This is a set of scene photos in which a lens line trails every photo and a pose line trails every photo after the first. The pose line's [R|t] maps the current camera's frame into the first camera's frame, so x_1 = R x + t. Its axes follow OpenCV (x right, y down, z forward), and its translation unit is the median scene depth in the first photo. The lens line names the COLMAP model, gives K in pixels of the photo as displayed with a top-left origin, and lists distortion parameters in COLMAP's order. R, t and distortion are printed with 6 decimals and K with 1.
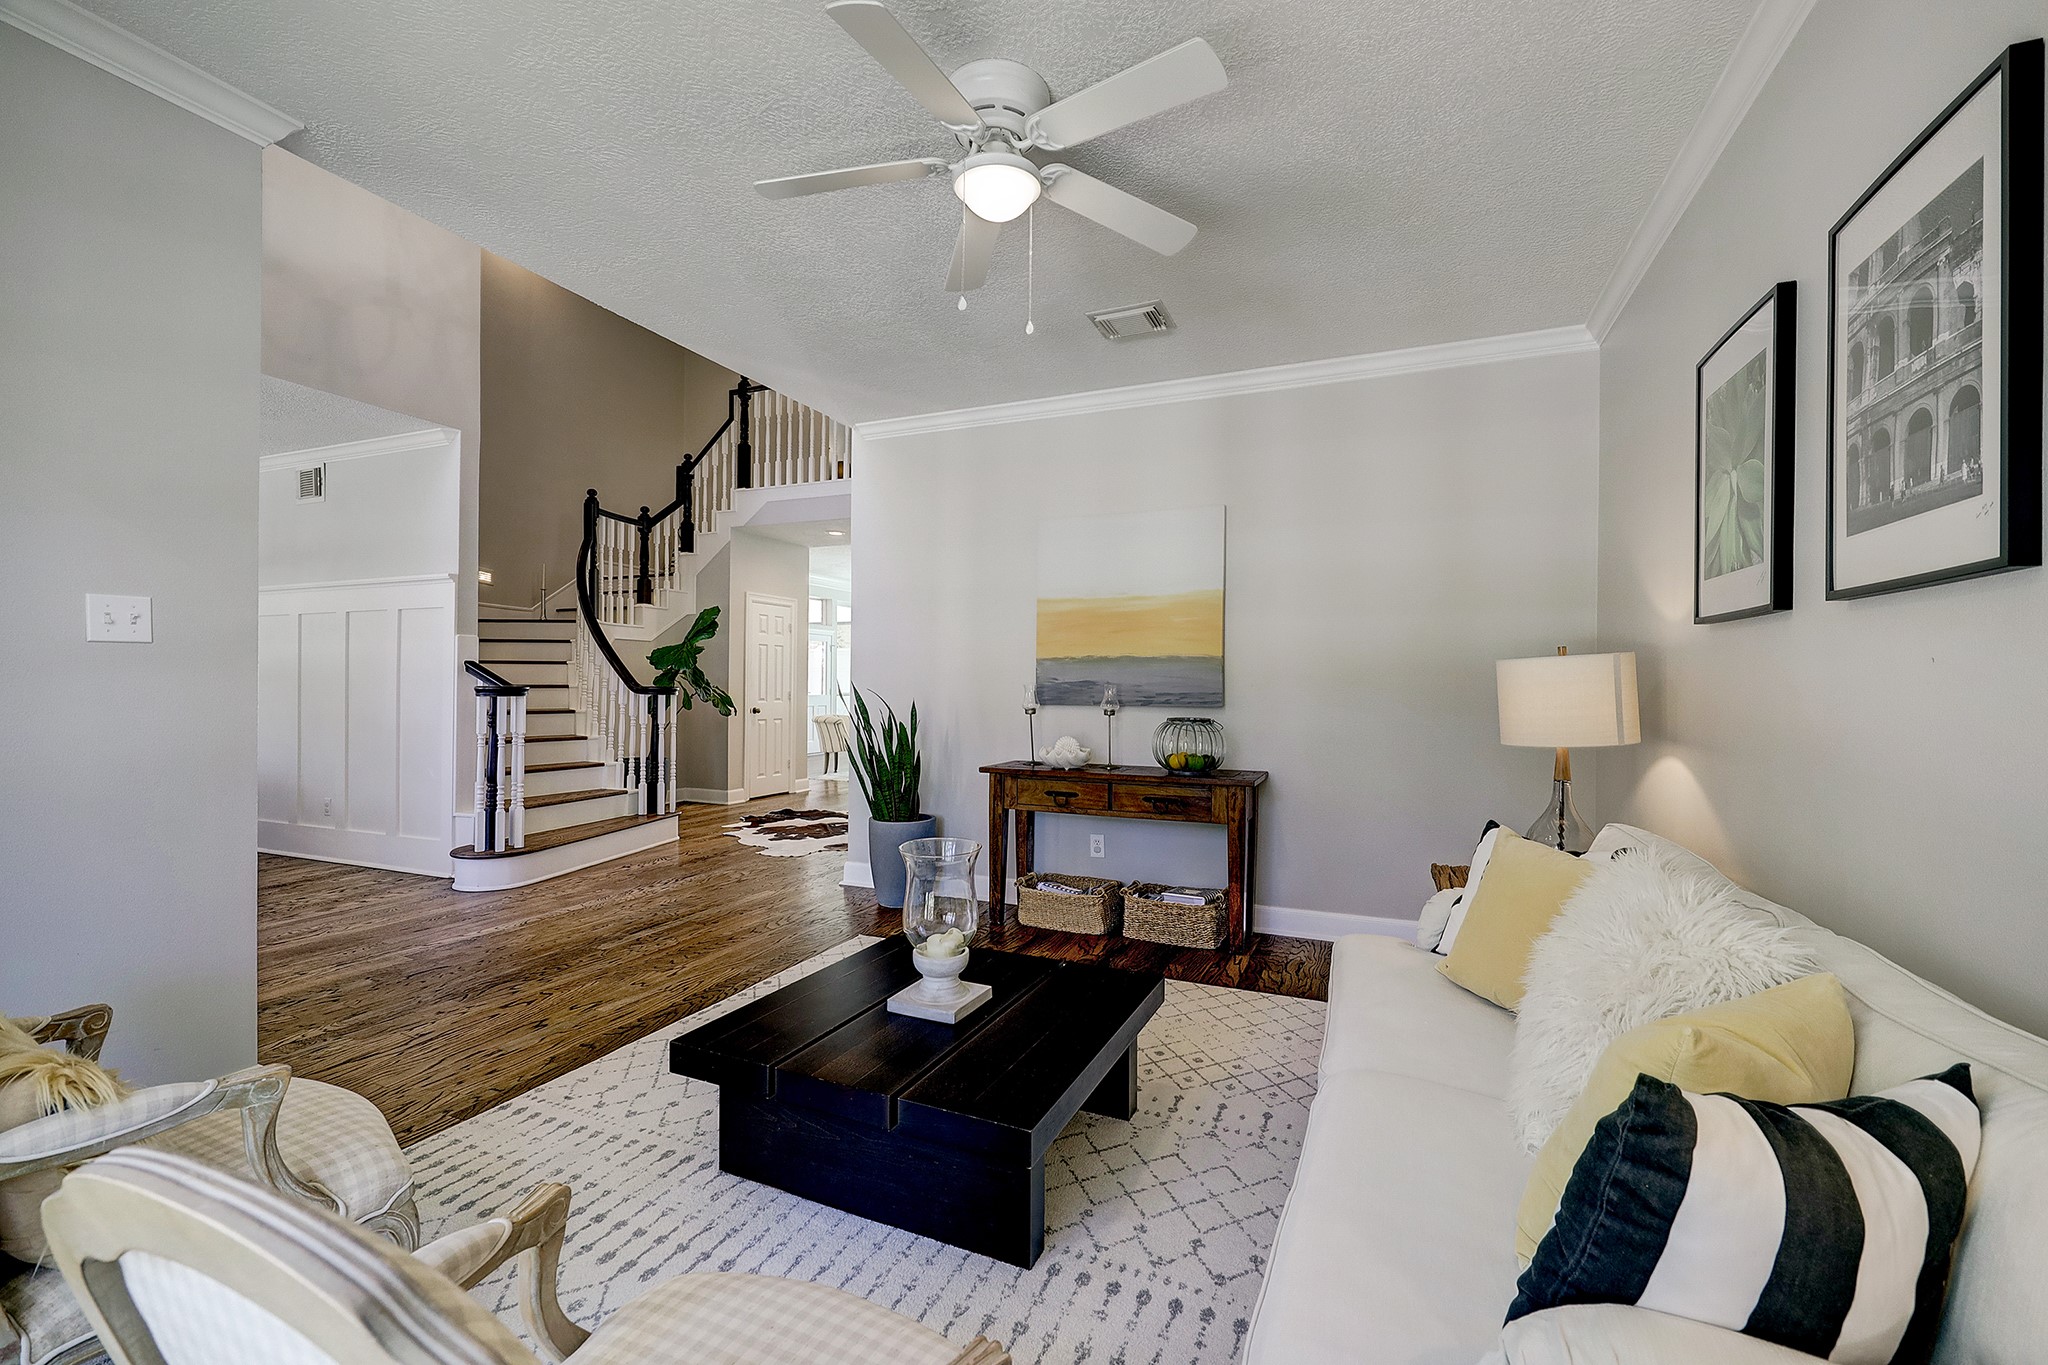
lens RADIAL K [[868.7, 0, 1024.0], [0, 868.7, 682.5], [0, 0, 1]] dist [0.000133, 0.000083]
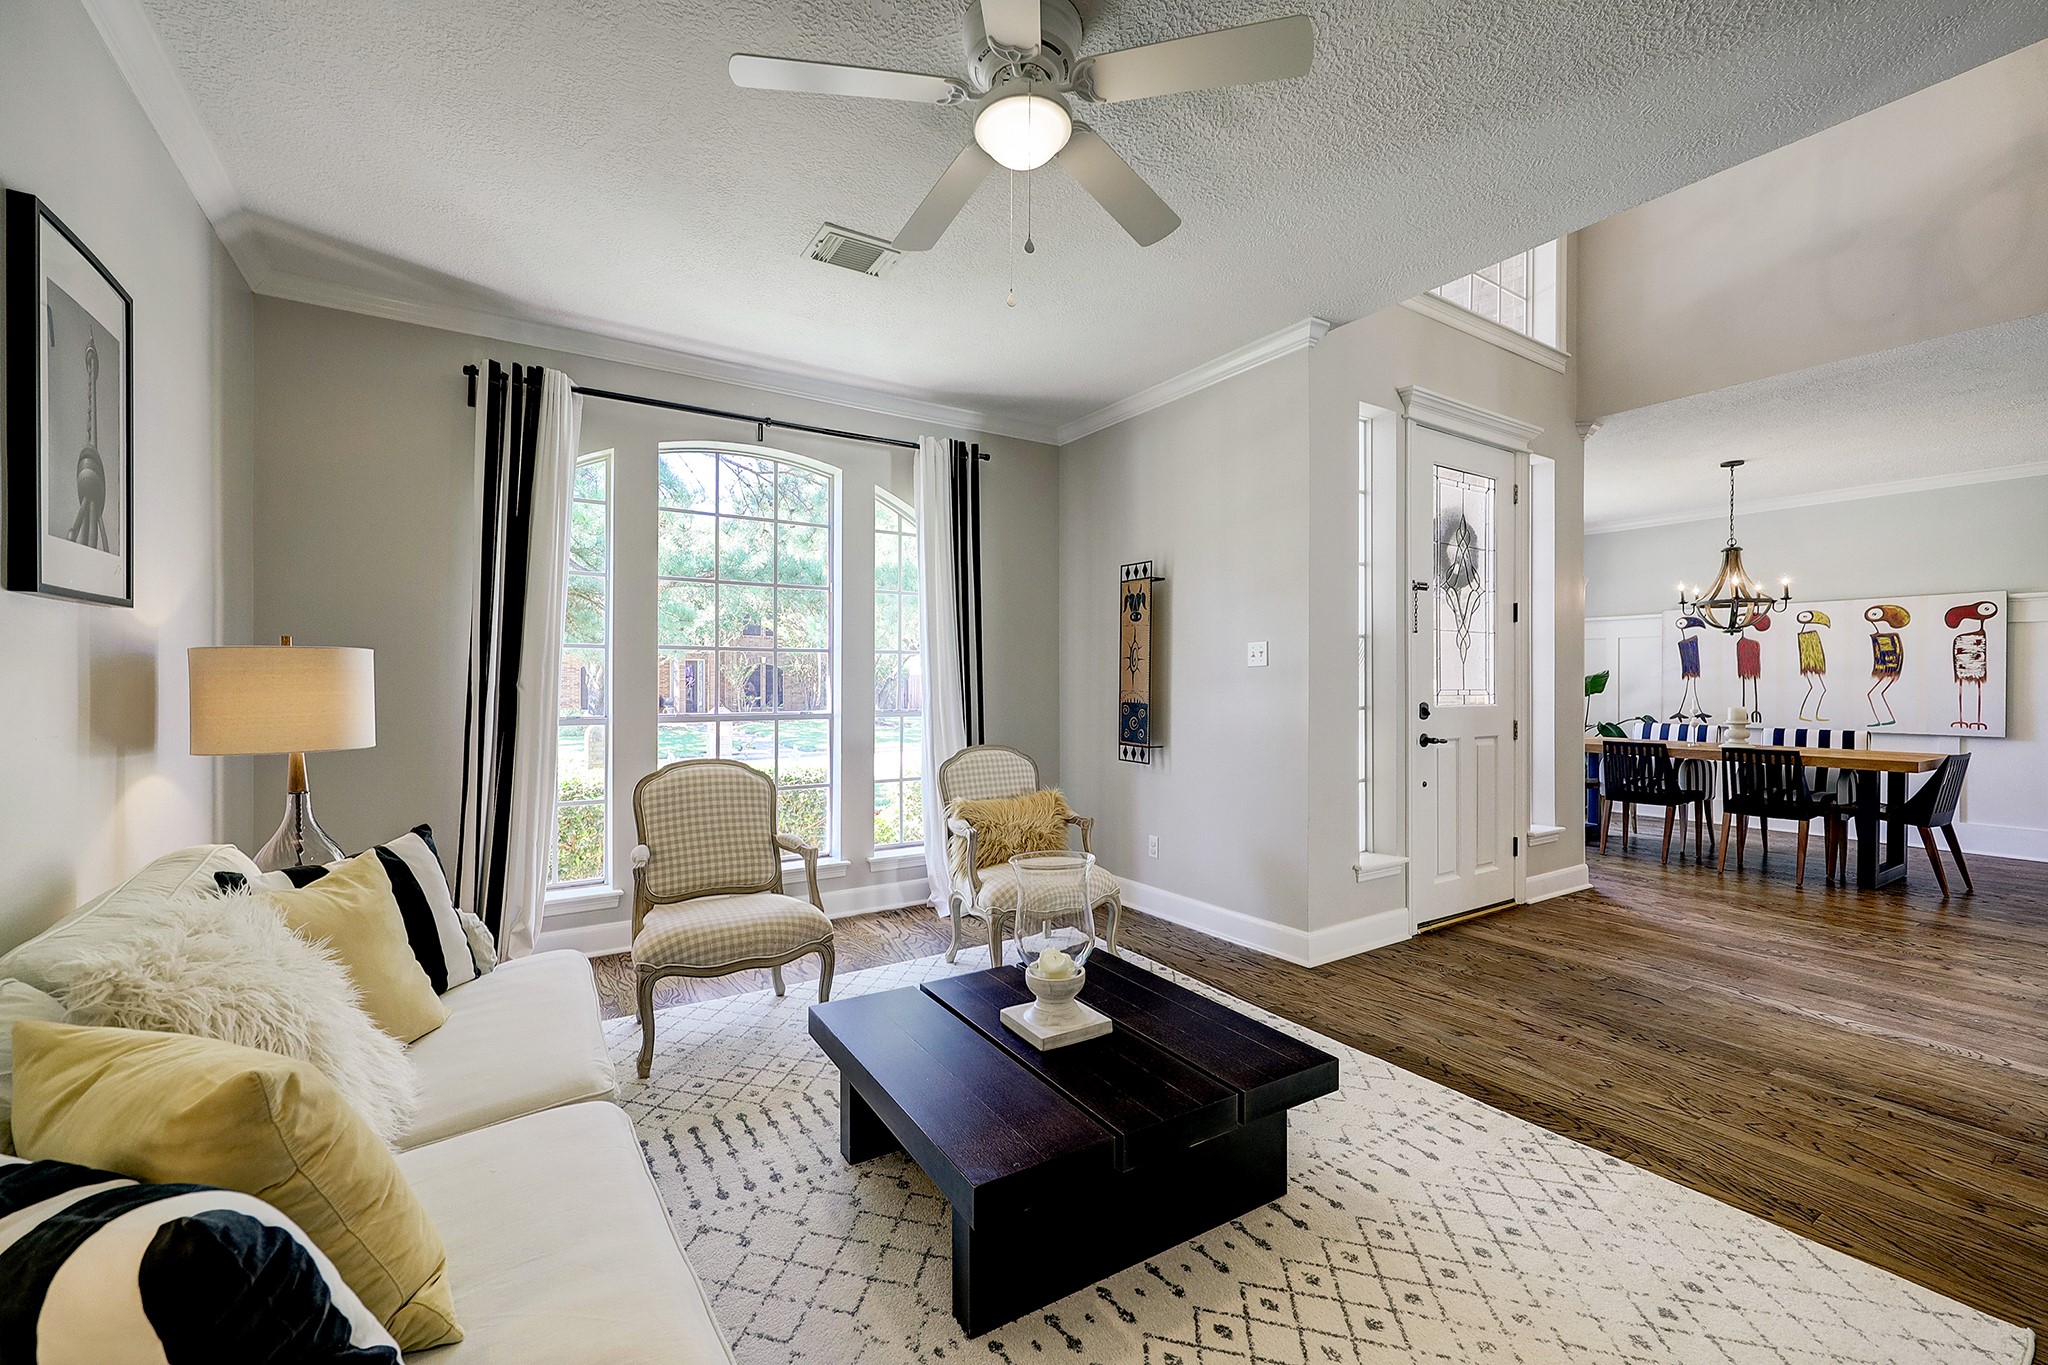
lens RADIAL K [[826.2, 0, 1024.0], [0, 826.2, 682.5], [0, 0, 1]] dist [-0.006759, 0.000080]
pose [[-0.561564, -0.008204, -0.827393, 0.202007], [-0.004457, 0.999966, -0.006890, 0.001317], [0.827421, -0.000182, -0.561582, 0.449256]]
